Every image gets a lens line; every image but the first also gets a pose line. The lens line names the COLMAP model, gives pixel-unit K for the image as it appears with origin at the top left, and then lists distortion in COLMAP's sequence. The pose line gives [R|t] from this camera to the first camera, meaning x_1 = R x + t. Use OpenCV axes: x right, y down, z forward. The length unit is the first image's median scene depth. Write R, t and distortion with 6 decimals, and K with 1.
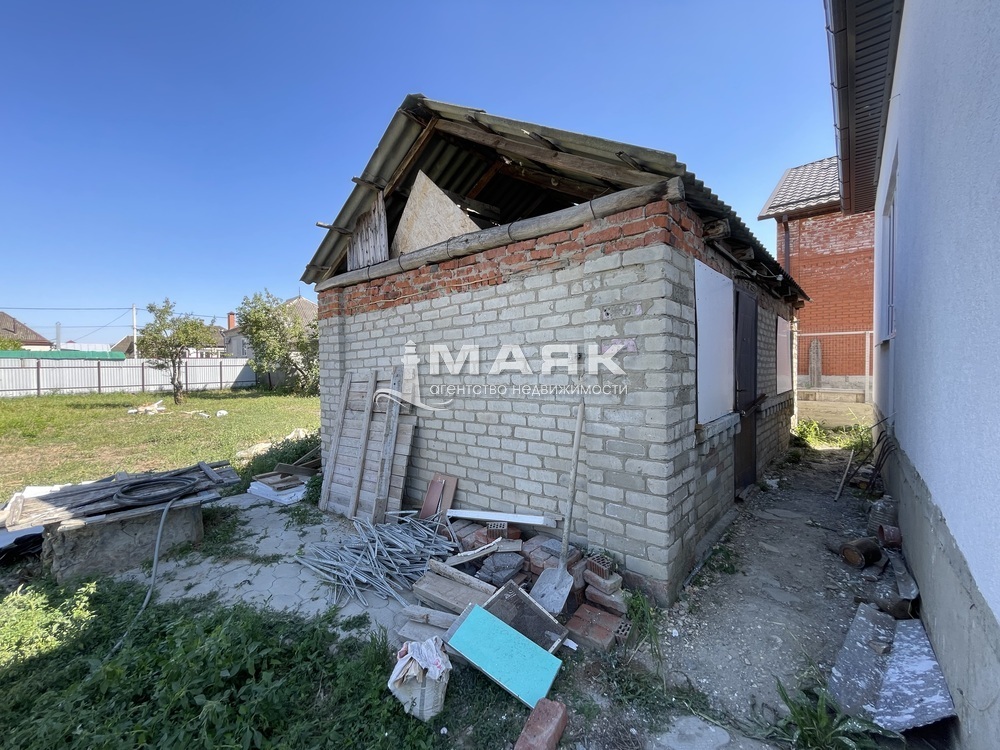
lens RADIAL K [[403.4, 0, 503.4], [0, 403.4, 373.5], [0, 0, 1]] dist [-0.004488, 0.000493]
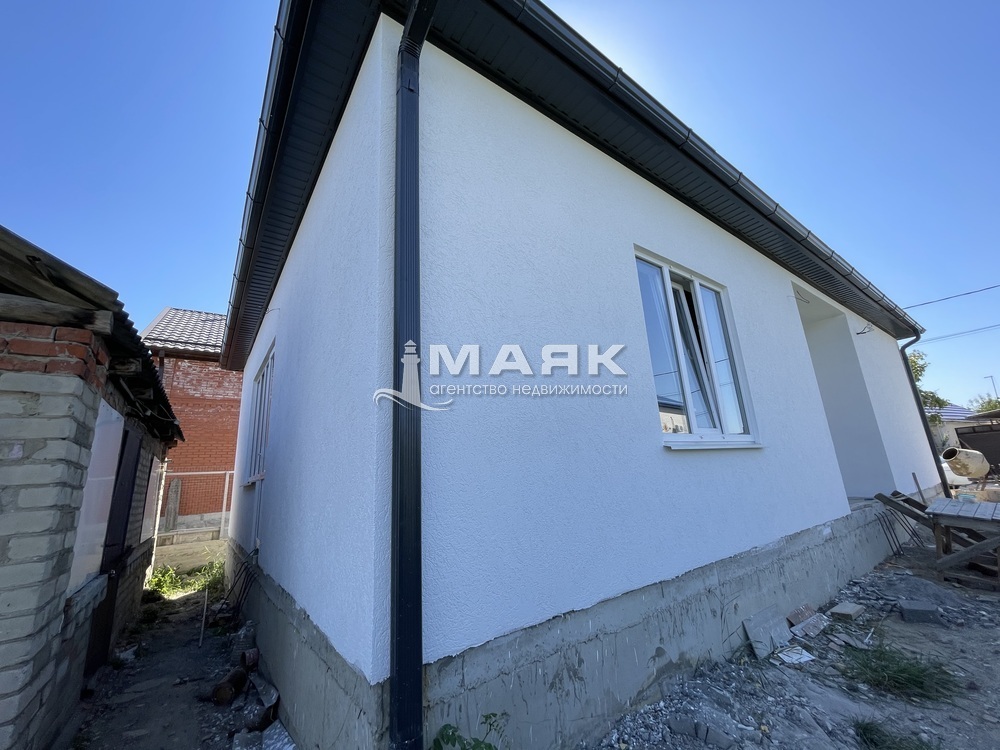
lens RADIAL K [[403.4, 0, 505.1], [0, 403.4, 373.2], [0, 0, 1]] dist [-0.004488, 0.000493]
pose [[0.221963, 0.238441, 0.945451, -0.127300], [0.085682, 0.961118, -0.262507, -0.013914], [-0.971283, 0.139275, 0.192903, -0.035489]]
